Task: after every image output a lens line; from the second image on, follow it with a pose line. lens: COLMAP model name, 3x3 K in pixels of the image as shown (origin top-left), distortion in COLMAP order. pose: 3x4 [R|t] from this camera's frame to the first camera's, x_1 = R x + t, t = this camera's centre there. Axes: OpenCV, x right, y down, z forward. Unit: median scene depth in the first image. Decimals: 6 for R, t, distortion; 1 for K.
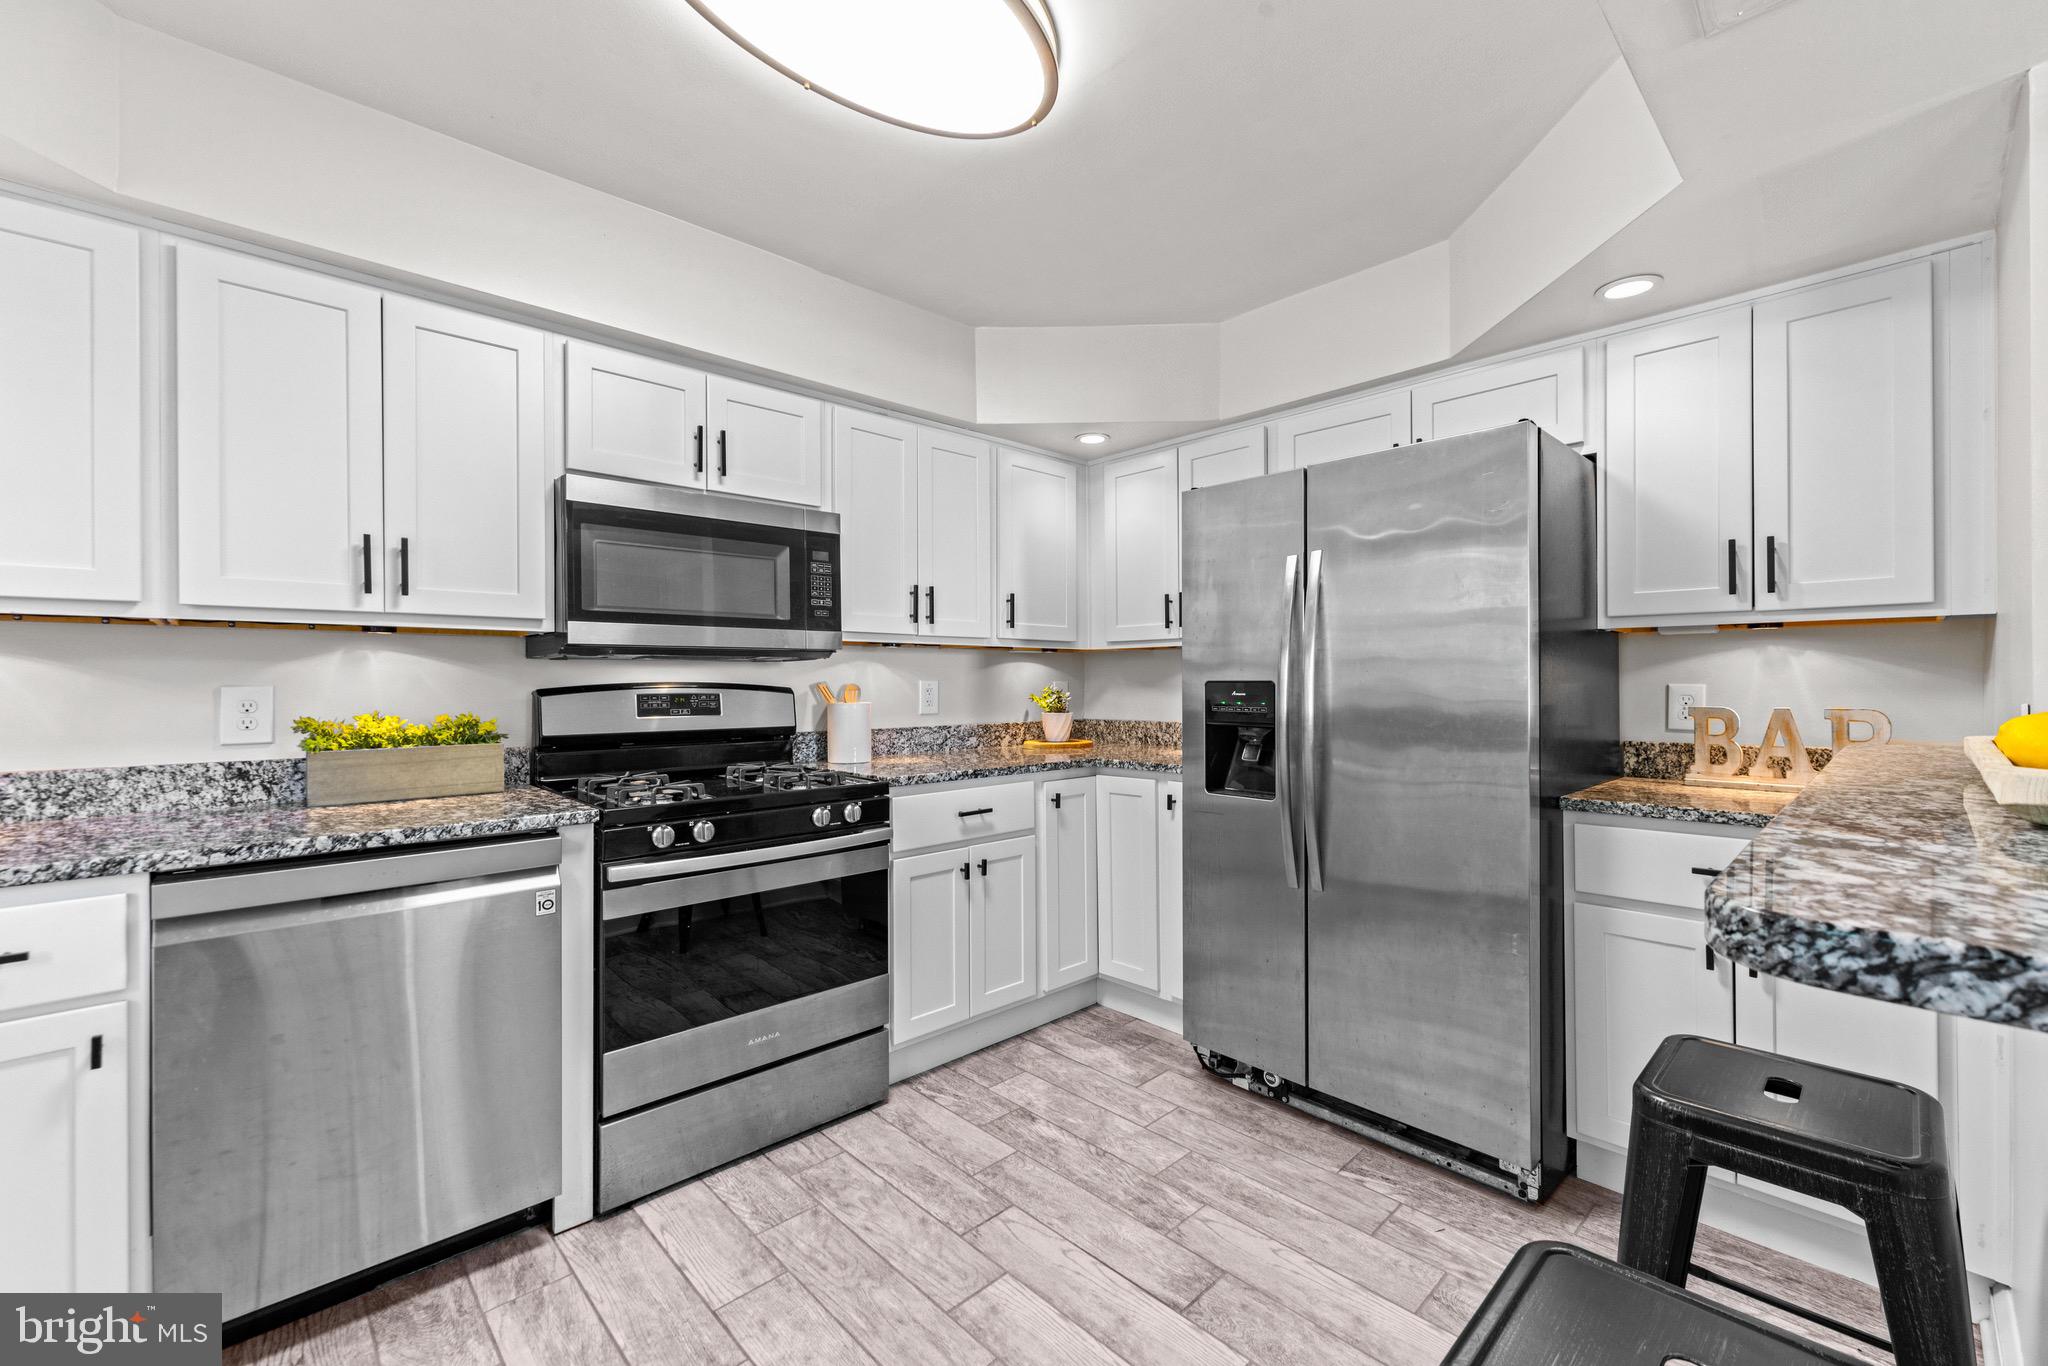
lens RADIAL K [[841.8, 0, 1024.0], [0, 841.8, 683.0], [0, 0, 1]] dist [0.002077, 0.000295]
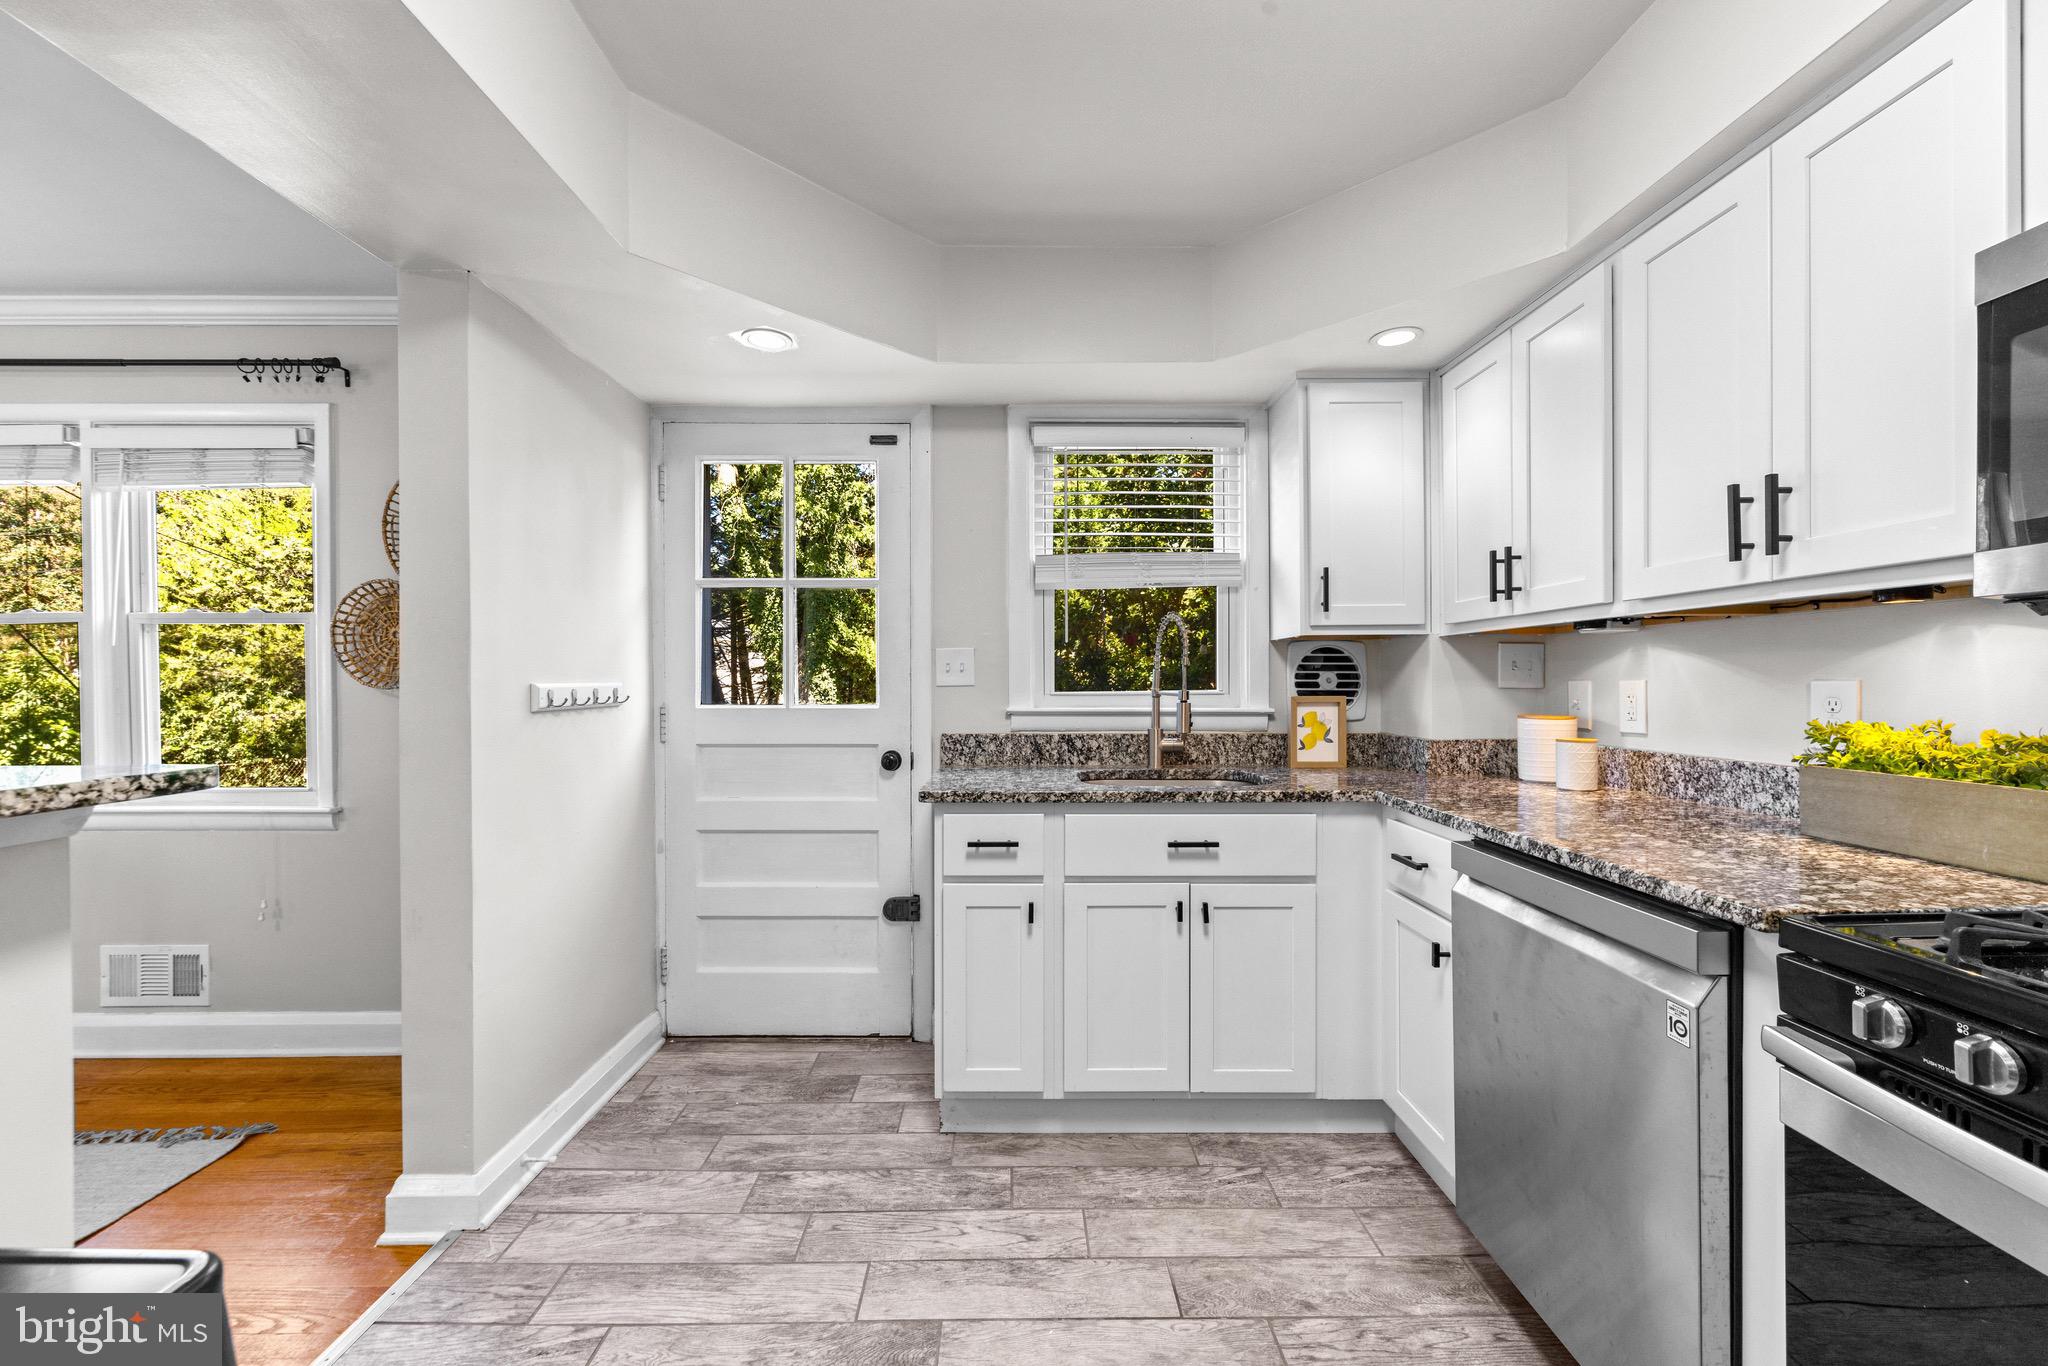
lens RADIAL K [[841.8, 0, 1024.0], [0, 841.8, 683.0], [0, 0, 1]] dist [0.002077, 0.000295]
pose [[-0.686871, 0.008739, -0.726727, 0.242408], [0.006964, 0.999961, 0.005442, -0.003532], [0.726746, -0.001323, -0.686905, 1.114582]]
